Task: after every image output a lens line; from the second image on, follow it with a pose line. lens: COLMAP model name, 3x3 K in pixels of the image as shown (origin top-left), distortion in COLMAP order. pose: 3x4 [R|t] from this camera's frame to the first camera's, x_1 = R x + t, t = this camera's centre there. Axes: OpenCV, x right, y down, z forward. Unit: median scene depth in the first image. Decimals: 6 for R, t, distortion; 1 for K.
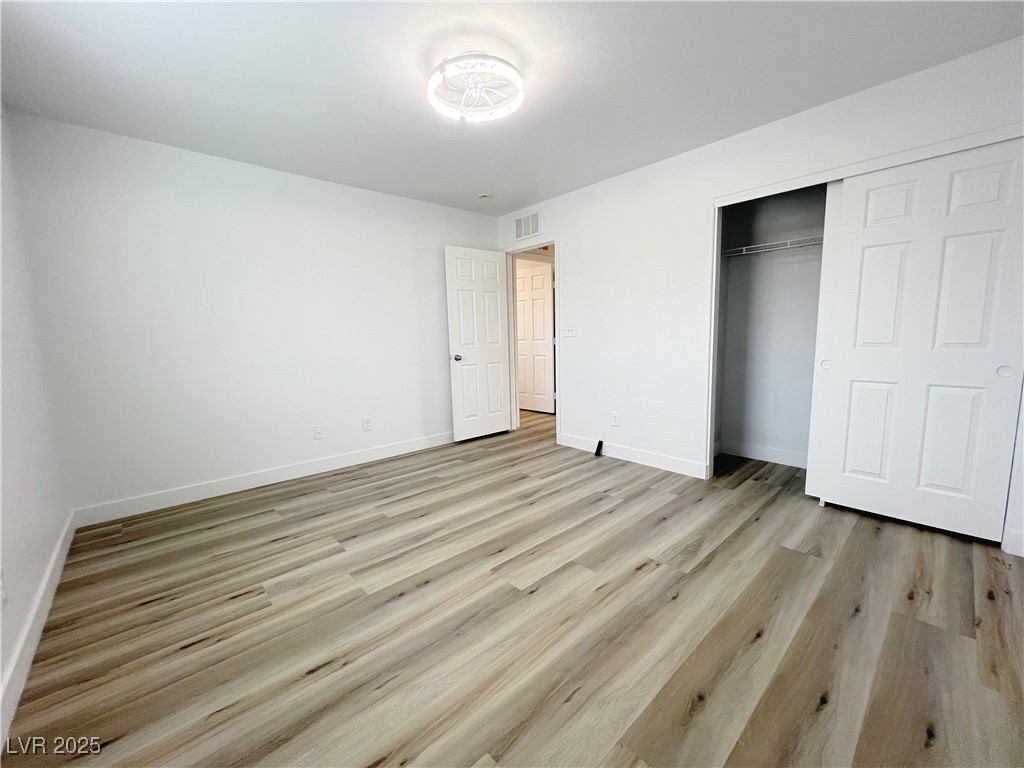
lens RADIAL K [[408.7, 0, 514.0], [0, 408.7, 385.3], [0, 0, 1]] dist [-0.002814, 0.000580]
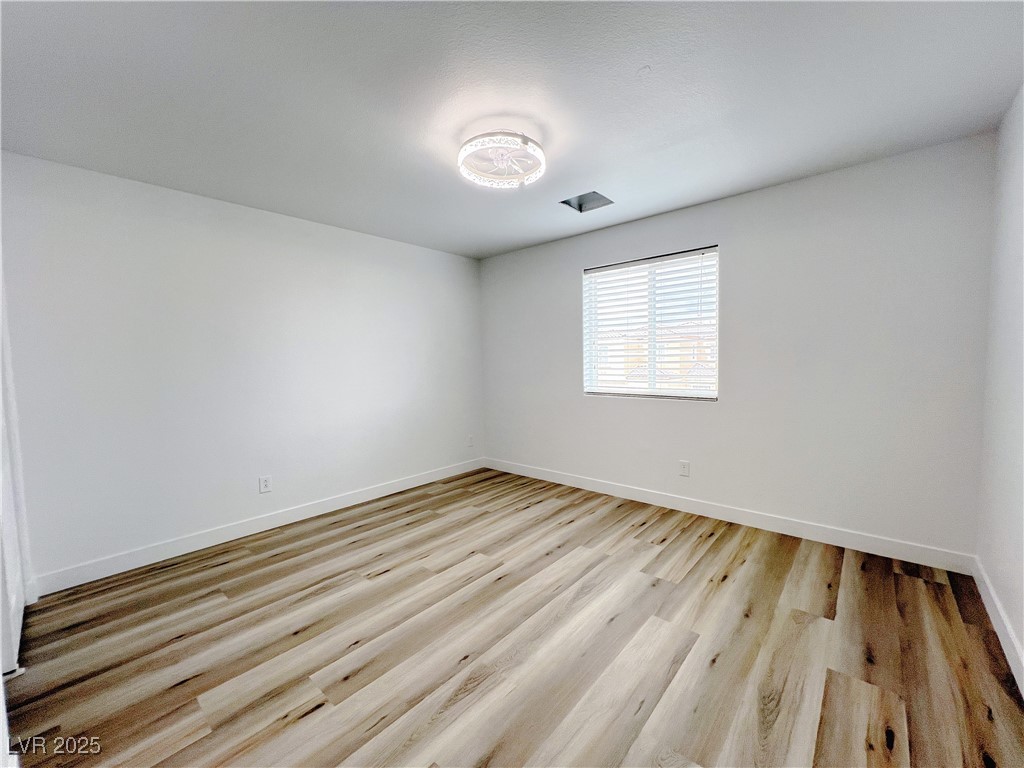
lens RADIAL K [[410.9, 0, 514.3], [0, 410.9, 384.6], [0, 0, 1]] dist [-0.002503, 0.000470]
pose [[-0.993265, 0.048007, -0.105453, 0.017831], [0.027938, 0.982505, 0.184130, -0.304893], [0.112448, 0.179944, -0.977229, 1.951771]]
